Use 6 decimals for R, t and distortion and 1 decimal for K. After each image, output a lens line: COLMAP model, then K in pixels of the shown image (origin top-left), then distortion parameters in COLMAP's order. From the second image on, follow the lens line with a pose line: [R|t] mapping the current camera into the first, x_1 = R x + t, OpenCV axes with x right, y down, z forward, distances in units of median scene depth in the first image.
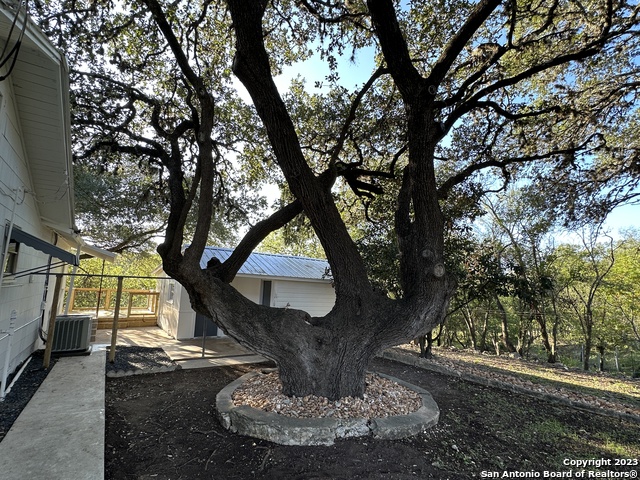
lens RADIAL K [[305.2, 0, 320.0], [0, 305.2, 240.0], [0, 0, 1]] dist [0.000833, 0.000135]
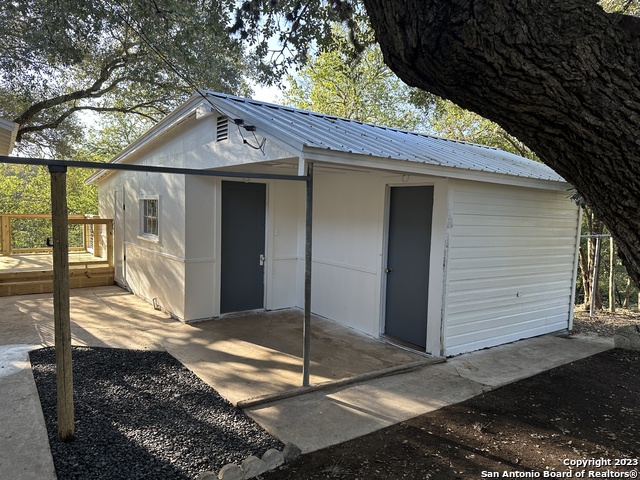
lens RADIAL K [[444.9, 0, 320.0], [0, 444.9, 240.0], [0, 0, 1]] dist [0.080567, -0.000234]
pose [[0.999769, 0.009392, 0.019330, -0.245544], [-0.013182, 0.978378, 0.206402, 0.059927], [-0.016973, -0.206609, 0.978276, 0.325909]]
